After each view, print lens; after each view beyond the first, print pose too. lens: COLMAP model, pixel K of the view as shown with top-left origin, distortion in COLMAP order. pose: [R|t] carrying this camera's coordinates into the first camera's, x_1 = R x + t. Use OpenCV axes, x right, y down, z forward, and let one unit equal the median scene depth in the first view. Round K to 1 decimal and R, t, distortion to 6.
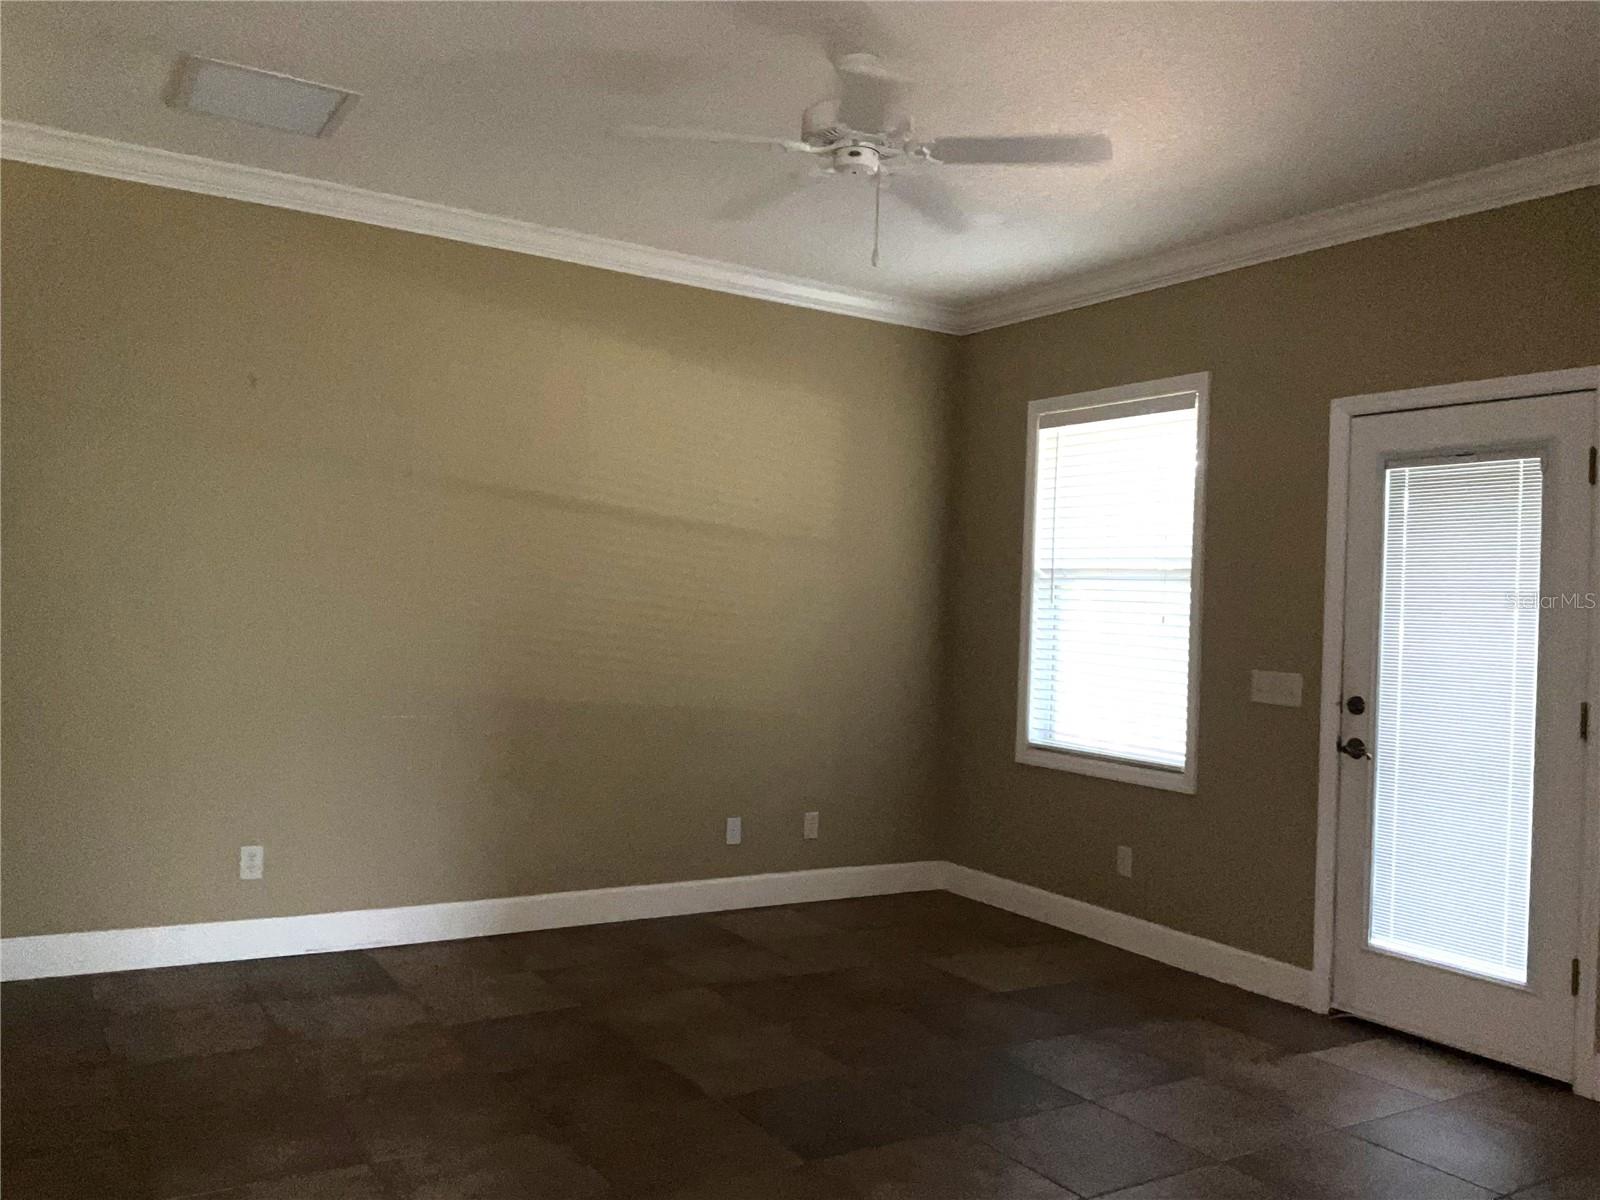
lens RADIAL K [[1330.5, 0, 800.0], [0, 1330.5, 600.0], [0, 0, 1]] dist [0.078170, -0.117962]
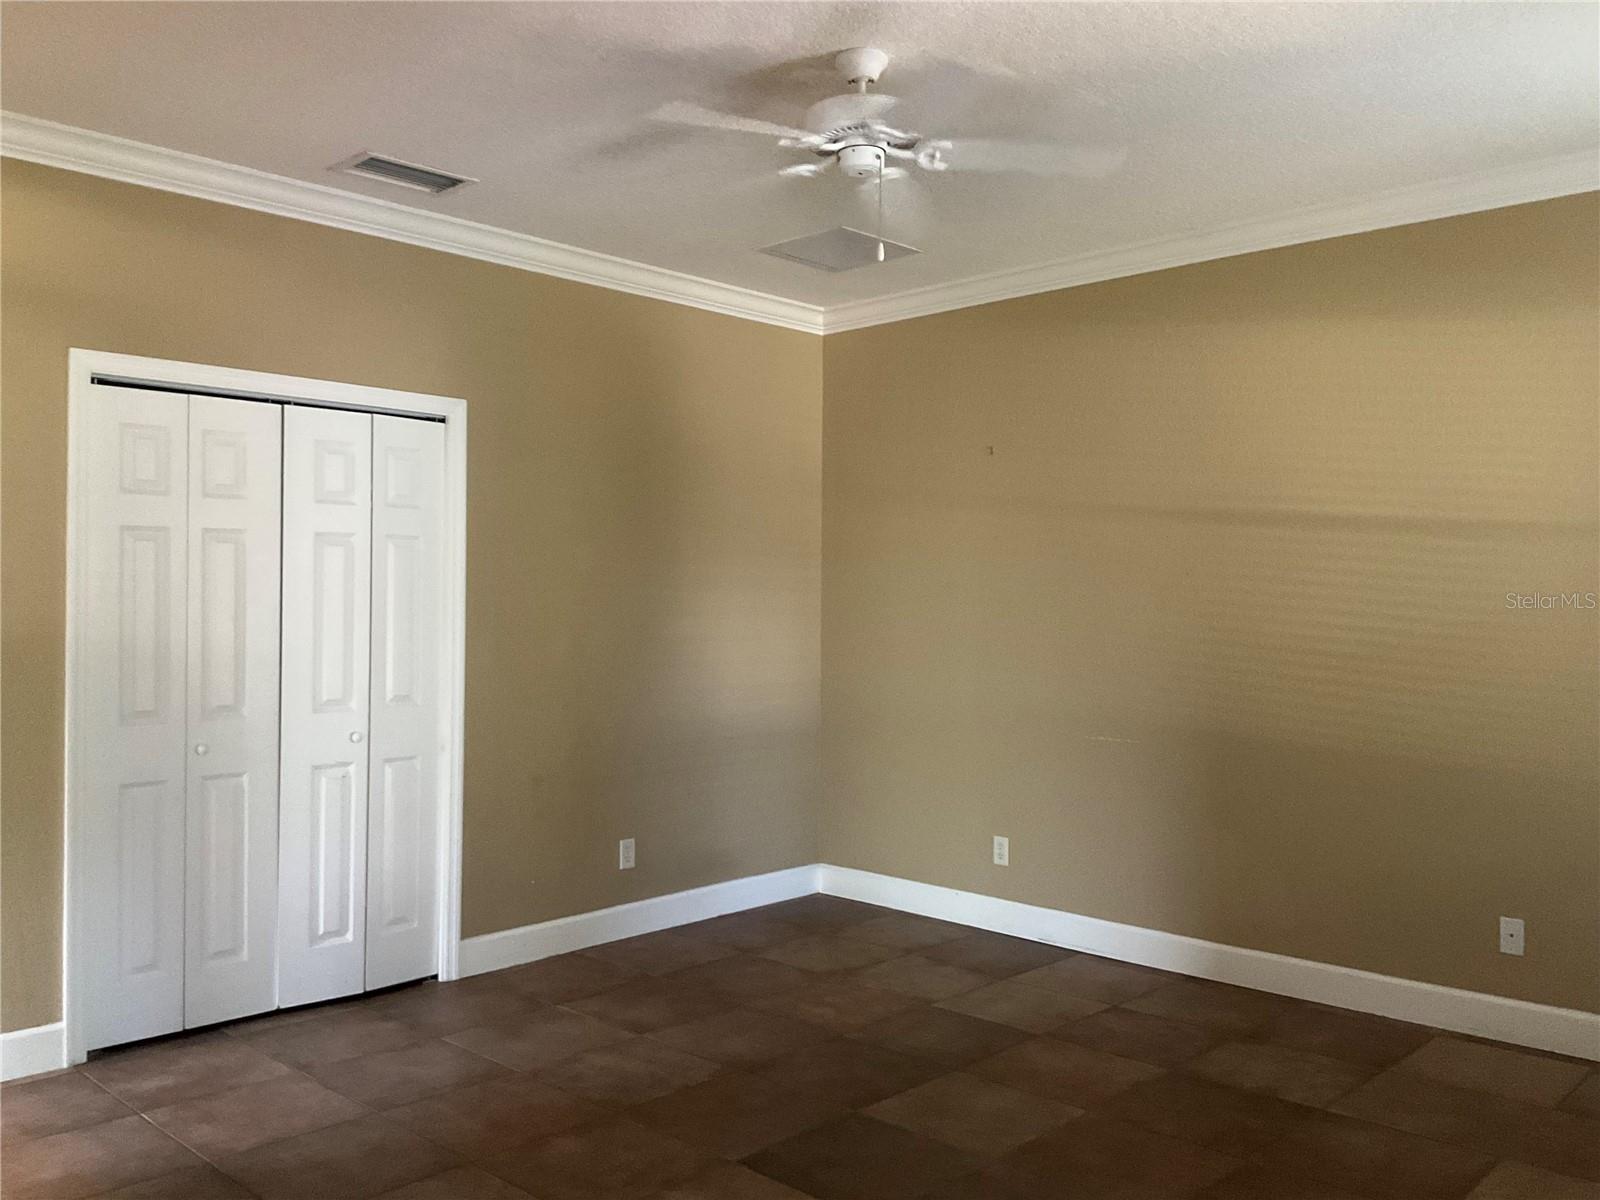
lens RADIAL K [[1330.5, 0, 800.0], [0, 1330.5, 600.0], [0, 0, 1]] dist [0.078170, -0.117962]
pose [[0.244816, -0.042914, -0.968619, 0.695250], [0.006869, 0.999072, -0.042527, 0.023569], [0.969545, 0.003758, 0.244883, 0.540693]]
